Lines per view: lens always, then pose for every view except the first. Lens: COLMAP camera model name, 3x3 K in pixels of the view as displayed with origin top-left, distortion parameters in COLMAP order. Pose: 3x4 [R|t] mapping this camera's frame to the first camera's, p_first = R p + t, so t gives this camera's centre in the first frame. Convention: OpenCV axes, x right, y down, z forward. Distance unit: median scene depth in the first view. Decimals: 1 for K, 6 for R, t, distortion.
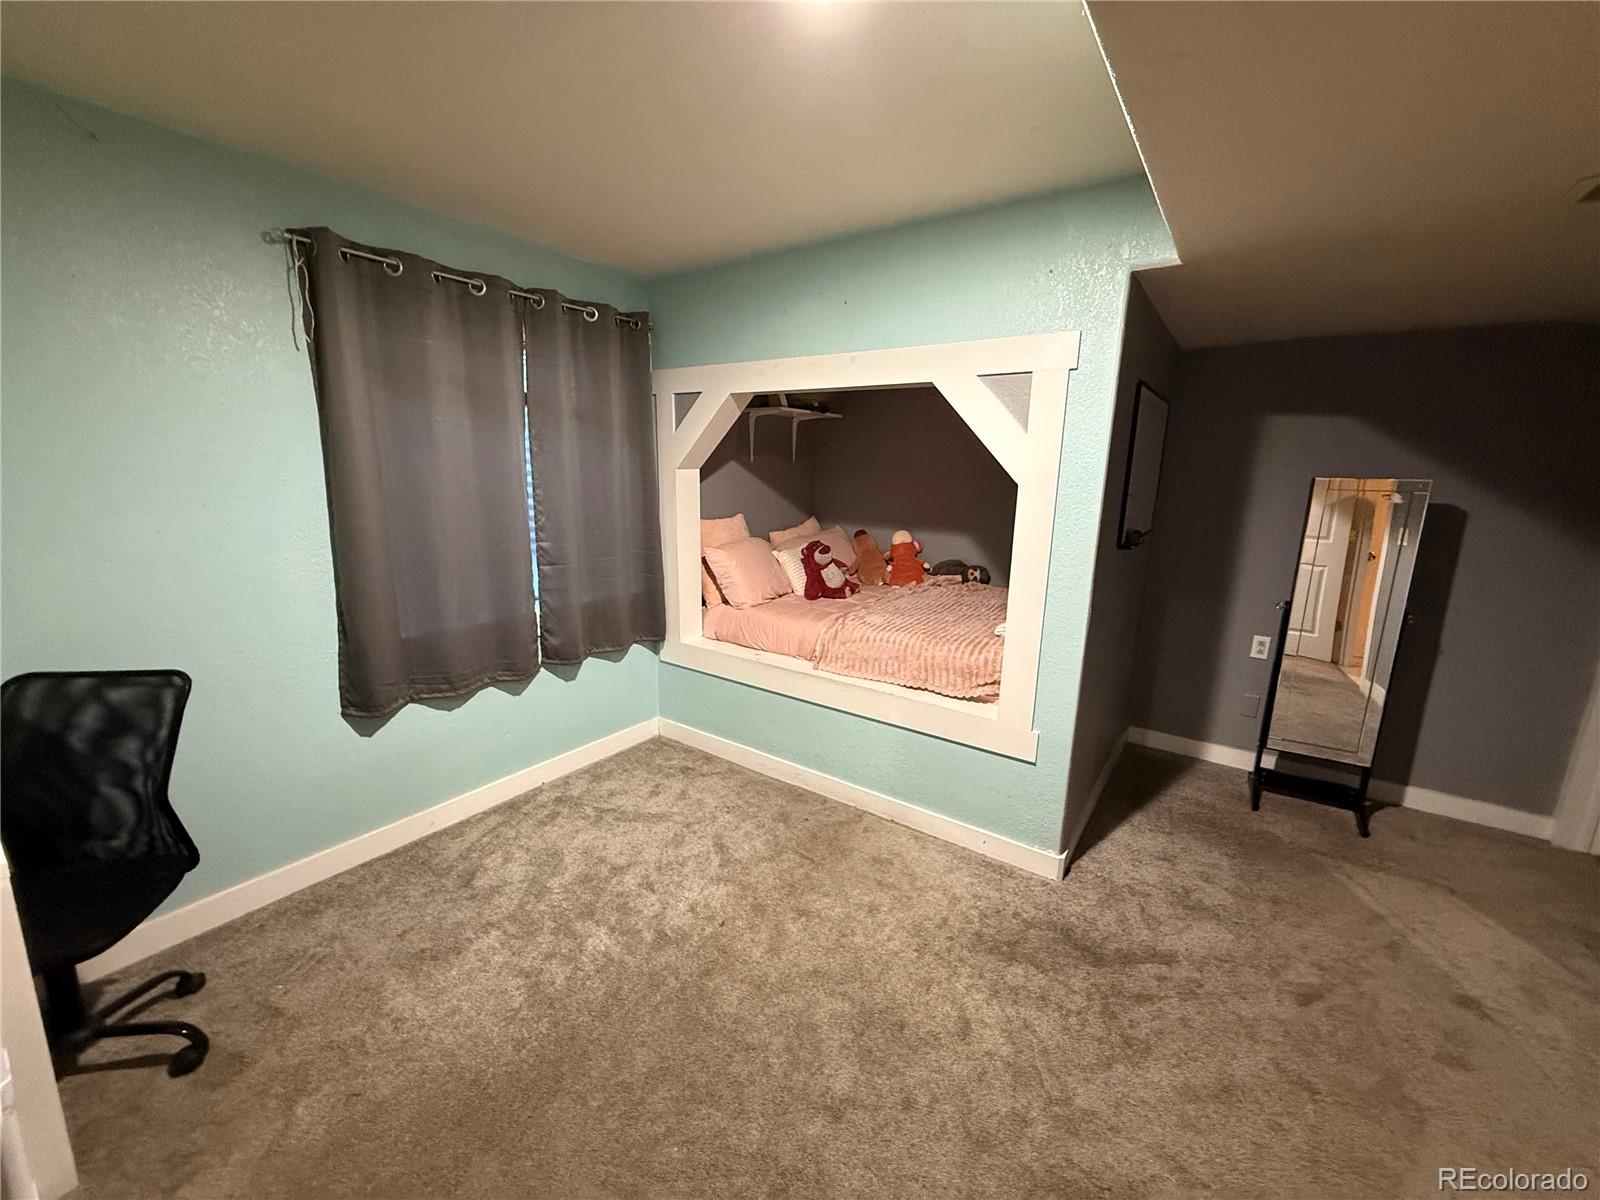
lens RADIAL K [[637.2, 0, 790.9], [0, 637.2, 603.2], [0, 0, 1]] dist [0.002634, -0.000041]
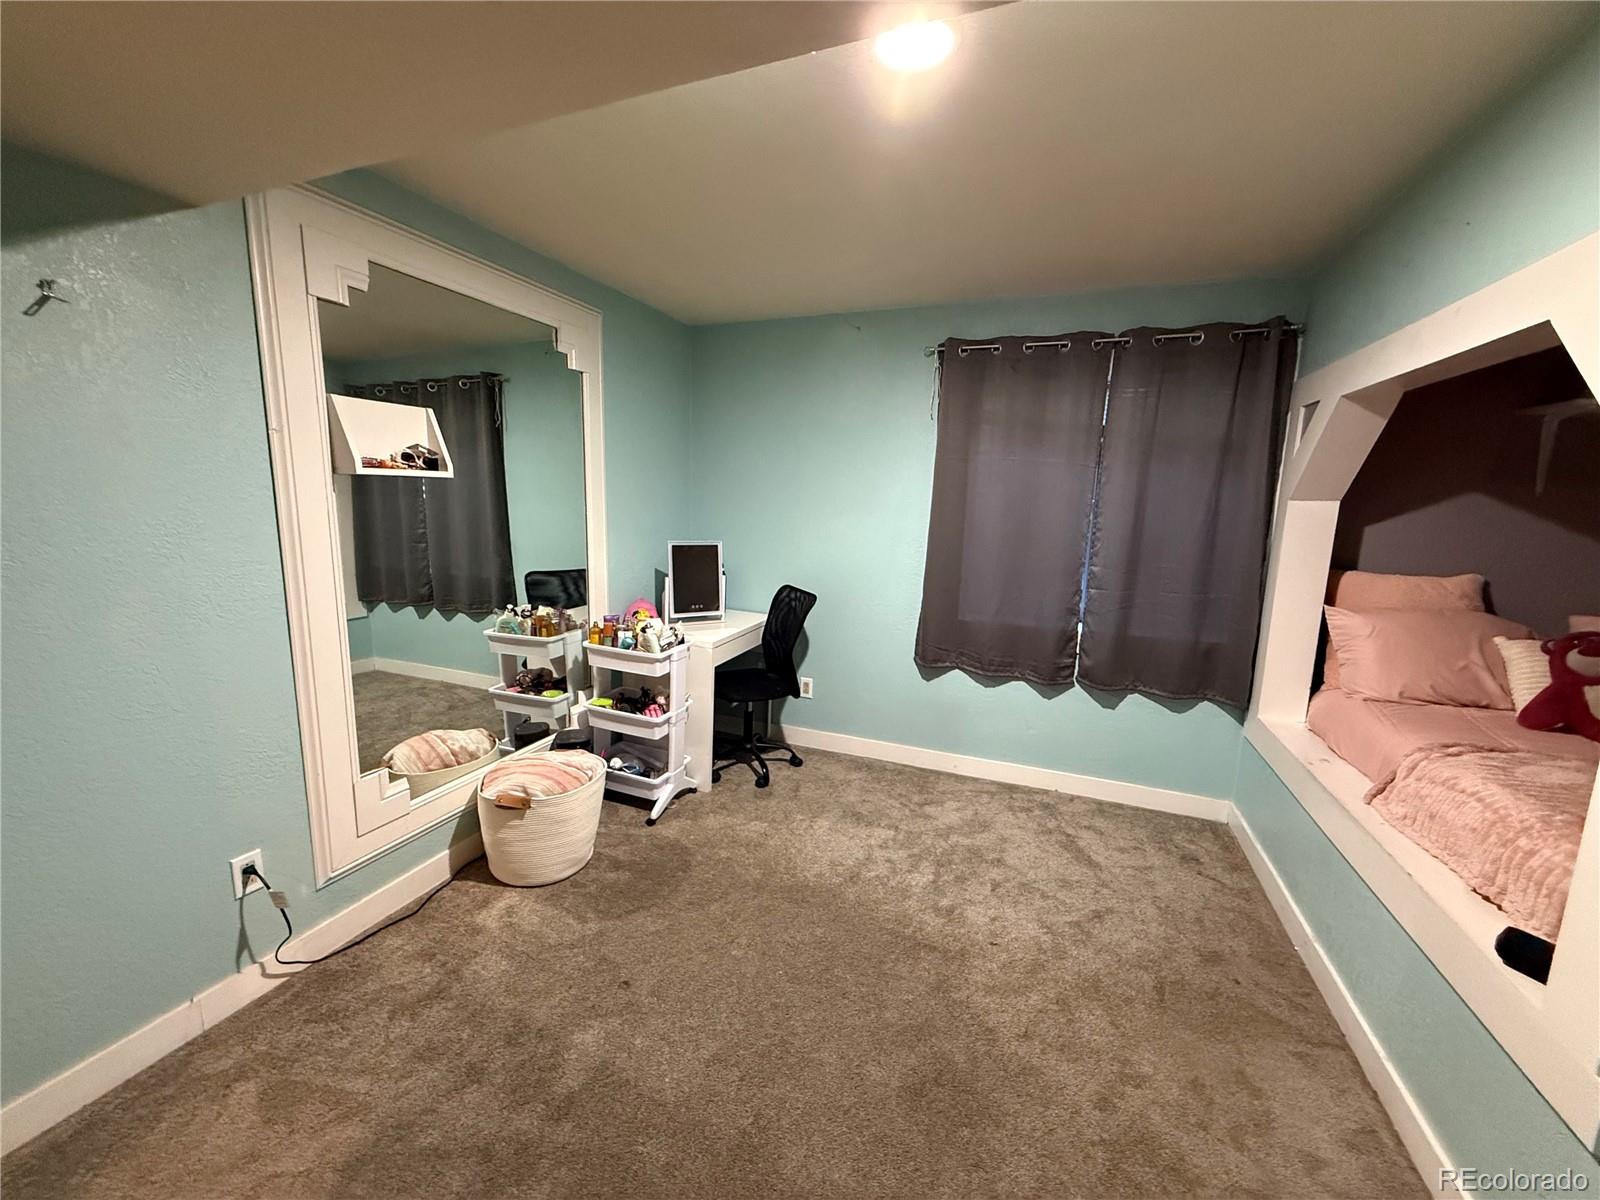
lens RADIAL K [[637.2, 0, 788.9], [0, 637.2, 597.1], [0, 0, 1]] dist [0.002634, -0.000041]
pose [[0.235649, 0.142037, -0.961403, 0.531507], [-0.228407, 0.969646, 0.087270, -0.023109], [0.944616, 0.199026, 0.260938, 0.261007]]
